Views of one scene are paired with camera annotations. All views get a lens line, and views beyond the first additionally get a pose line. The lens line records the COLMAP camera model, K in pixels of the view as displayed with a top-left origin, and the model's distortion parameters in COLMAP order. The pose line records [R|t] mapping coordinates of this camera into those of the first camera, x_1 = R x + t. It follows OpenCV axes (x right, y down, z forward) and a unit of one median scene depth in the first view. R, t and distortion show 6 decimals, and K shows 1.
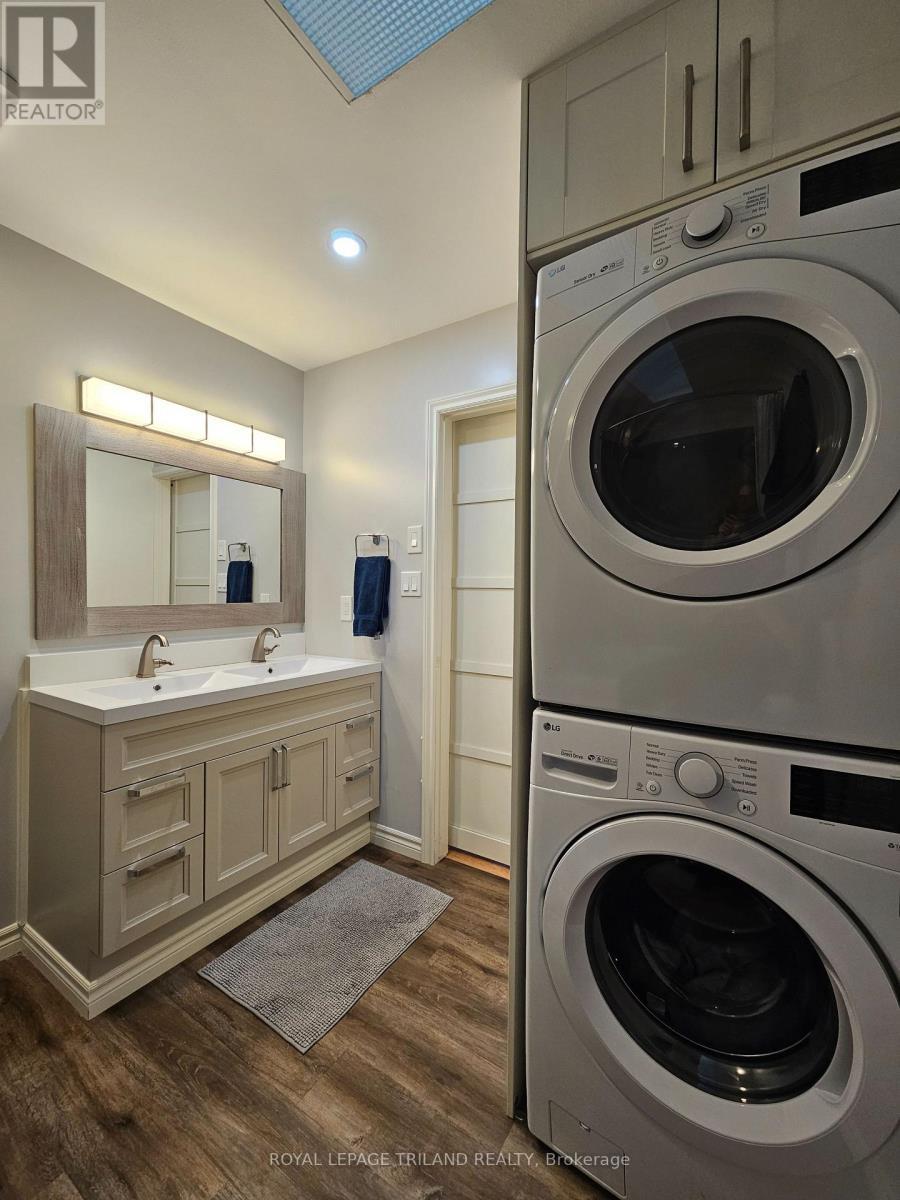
lens RADIAL K [[493.4, 0, 436.8], [0, 493.4, 596.7], [0, 0, 1]] dist [-0.001589, 0.002587]
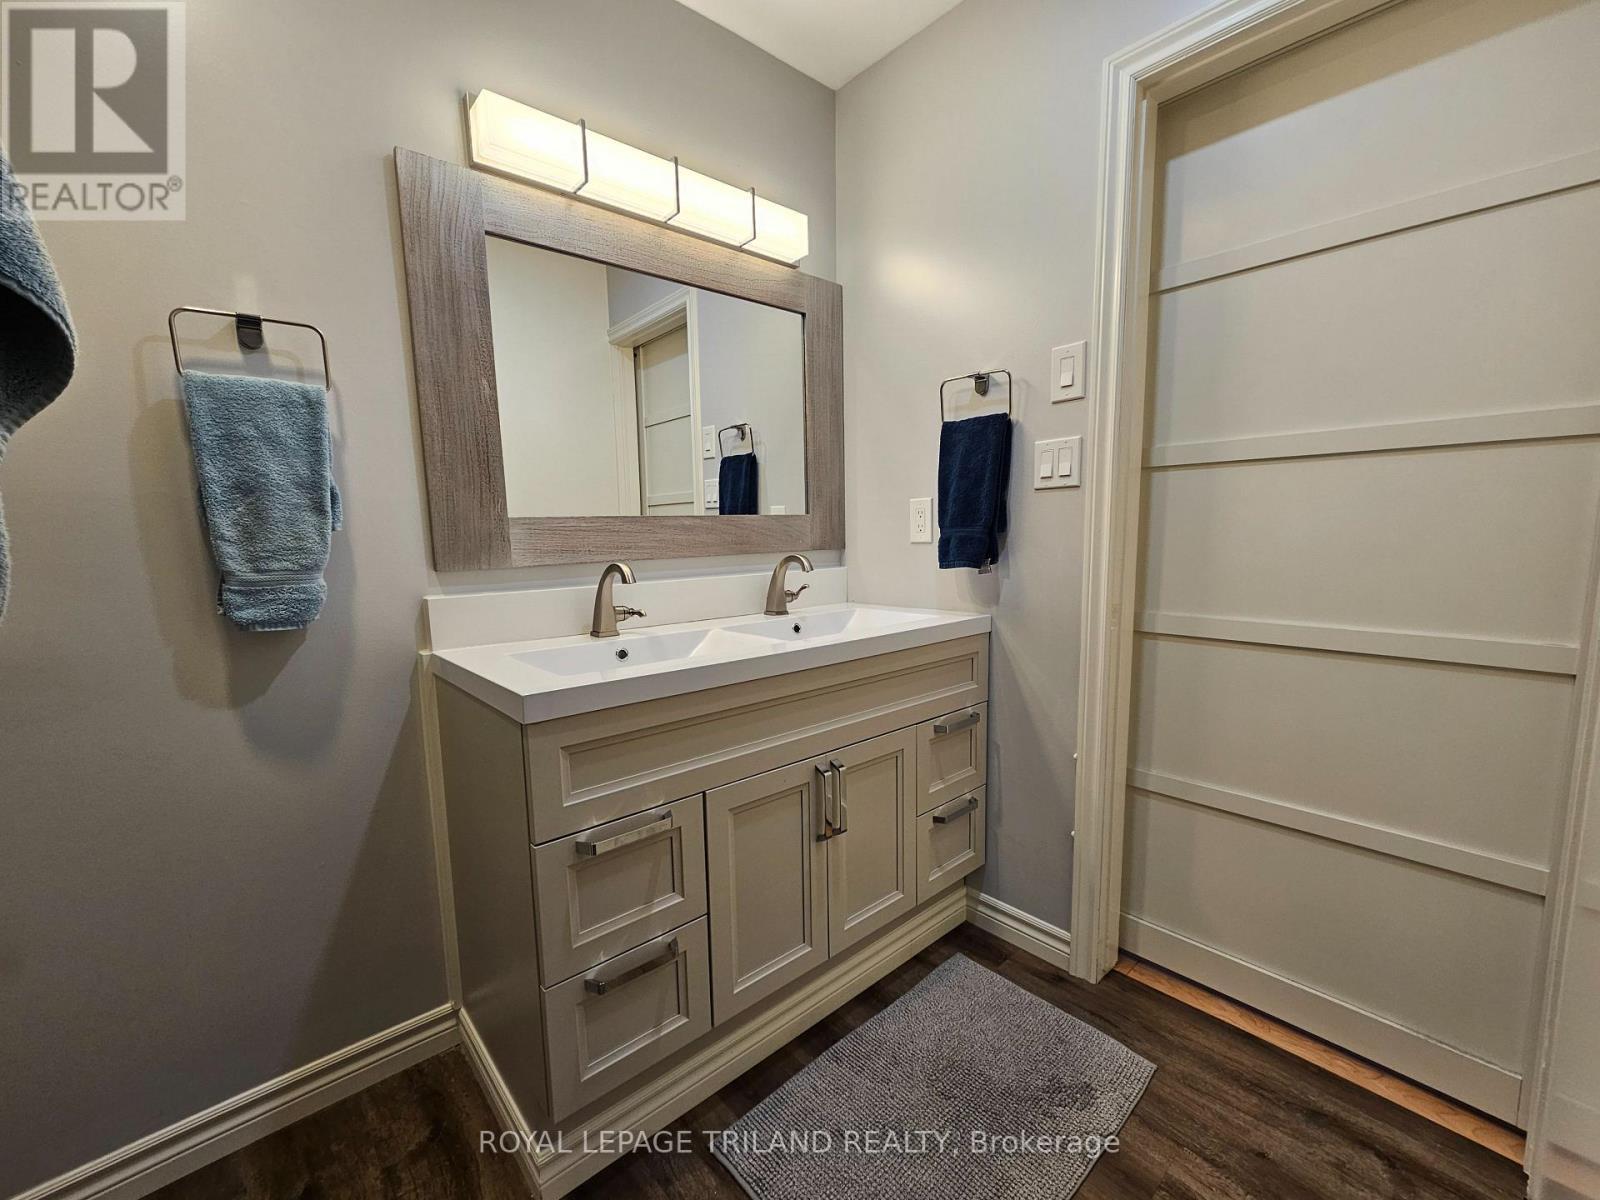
lens RADIAL K [[658.3, 0, 798.3], [0, 658.3, 611.6], [0, 0, 1]] dist [0.001456, -0.003801]
pose [[0.962460, 0.002648, -0.271411, -0.133659], [0.028201, 0.993565, 0.109700, 0.047875], [0.269955, -0.113236, 0.956191, 0.275499]]
